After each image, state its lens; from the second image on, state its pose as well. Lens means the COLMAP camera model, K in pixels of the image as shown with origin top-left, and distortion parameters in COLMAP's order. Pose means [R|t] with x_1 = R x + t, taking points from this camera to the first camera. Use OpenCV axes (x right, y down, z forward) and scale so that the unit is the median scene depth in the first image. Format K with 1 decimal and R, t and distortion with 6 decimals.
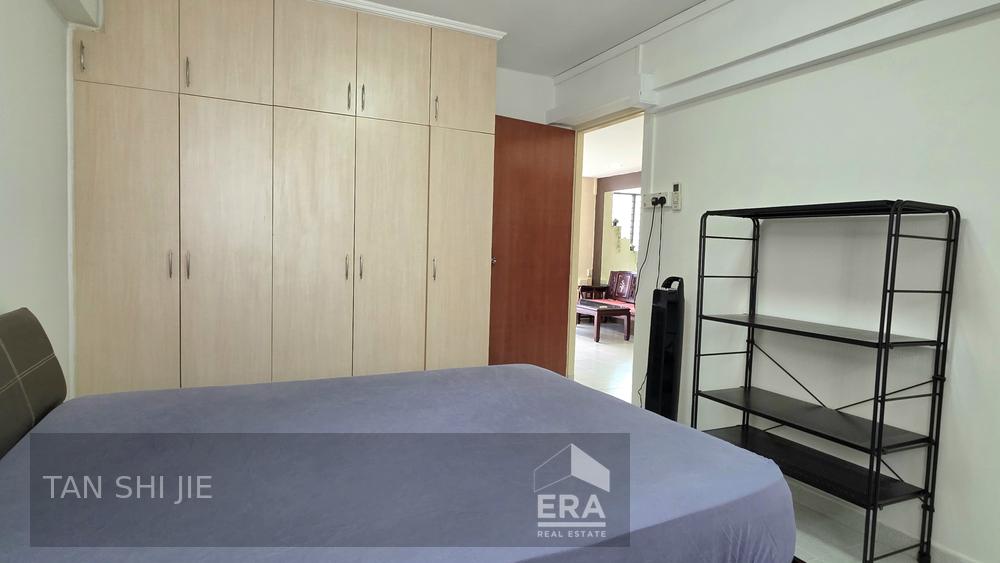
lens RADIAL K [[556.7, 0, 502.4], [0, 556.7, 281.7], [0, 0, 1]] dist [-0.000189, 0.000001]
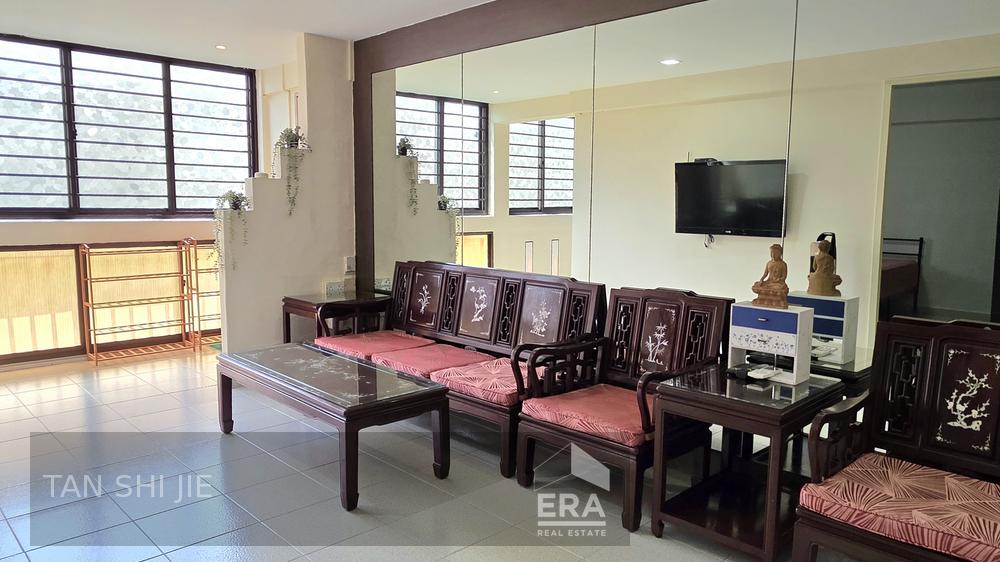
lens RADIAL K [[683.7, 0, 502.2], [0, 683.7, 276.0], [0, 0, 1]] dist [0.035225, 0.000750]
pose [[0.949369, -0.059399, 0.308498, 0.106011], [0.044177, 0.997447, 0.056099, -0.032083], [-0.311042, -0.039630, 0.949569, 0.463611]]
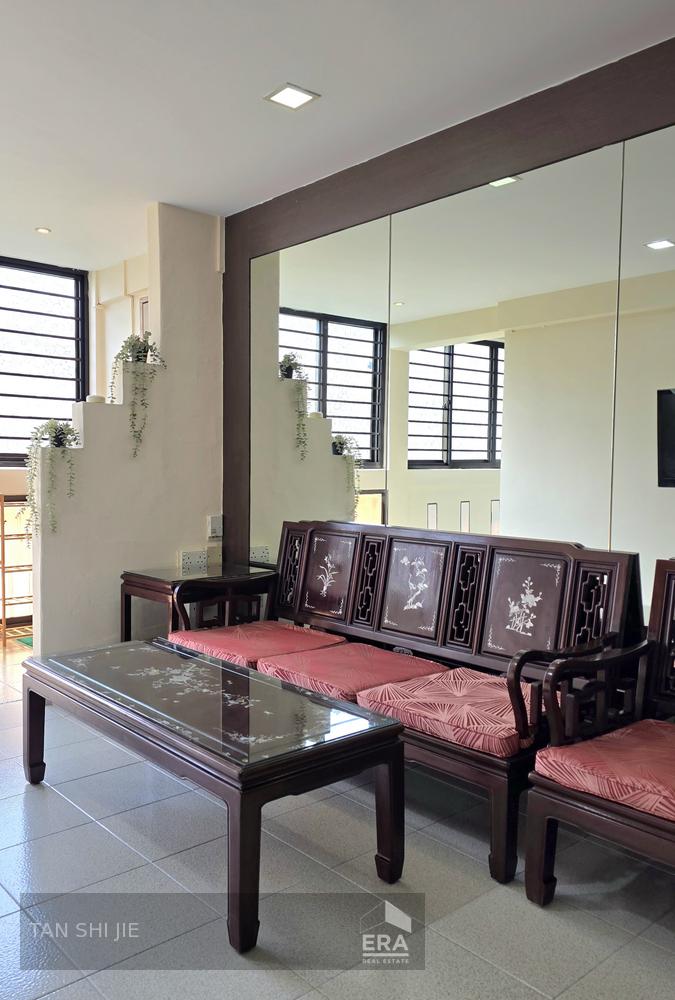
lens RADIAL K [[802.8, 0, 337.7], [0, 802.8, 506.5], [0, 0, 1]] dist [0.084792, -0.028906]
pose [[0.959960, -0.038512, 0.277476, 0.100407], [0.040585, 0.999175, -0.001730, -0.024106], [-0.277180, 0.012922, 0.960731, 0.559529]]
